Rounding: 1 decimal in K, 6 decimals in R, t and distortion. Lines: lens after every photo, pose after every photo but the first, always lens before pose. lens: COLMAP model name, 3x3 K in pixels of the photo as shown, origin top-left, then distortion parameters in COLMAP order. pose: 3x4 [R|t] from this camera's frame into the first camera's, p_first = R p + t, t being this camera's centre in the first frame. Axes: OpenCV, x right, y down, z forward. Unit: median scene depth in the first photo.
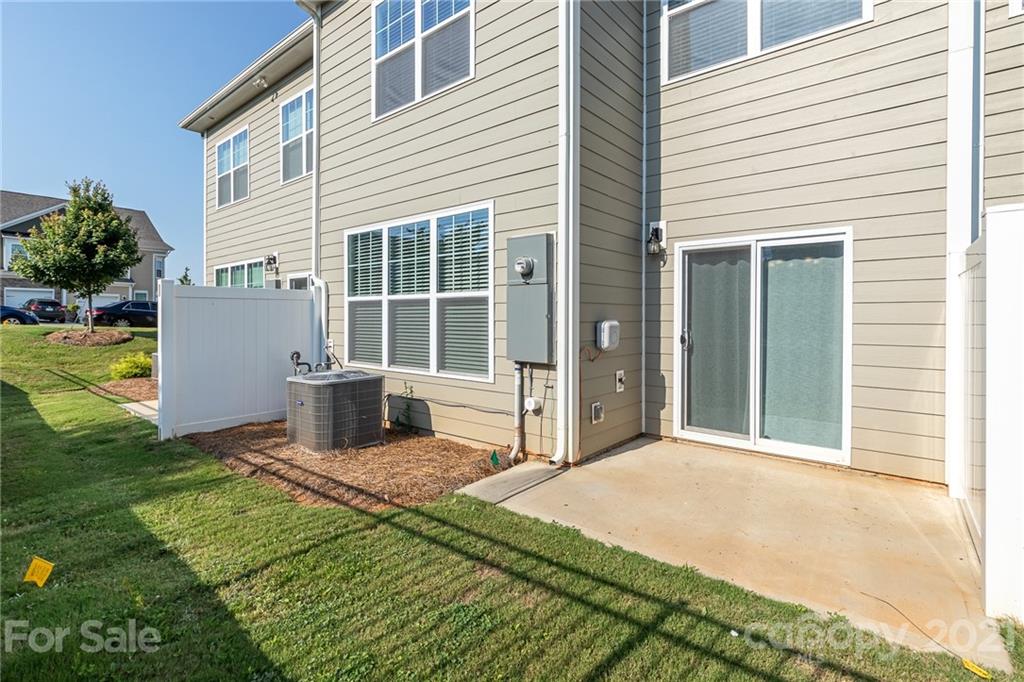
lens RADIAL K [[477.0, 0, 510.9], [0, 477.0, 320.3], [0, 0, 1]] dist [0.002479, -0.001658]
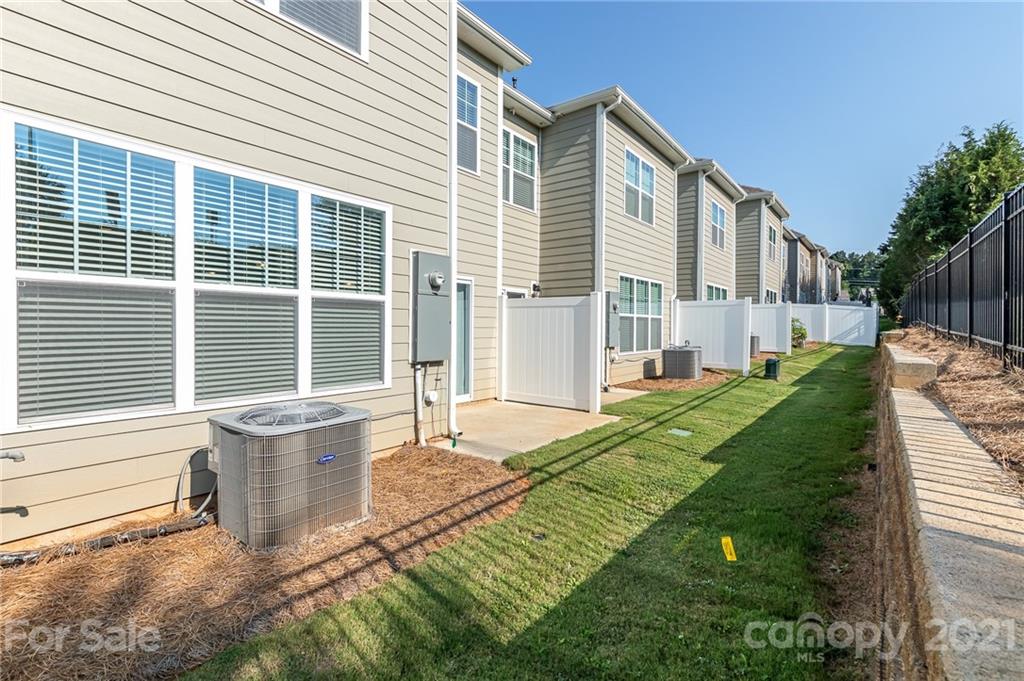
lens RADIAL K [[477.0, 0, 511.0], [0, 477.0, 334.9], [0, 0, 1]] dist [0.002479, -0.001658]
pose [[-0.035510, -0.021320, 0.999142, -1.050685], [-0.007564, 0.999750, 0.021064, -0.003703], [-0.999341, -0.006809, -0.035662, 0.774044]]
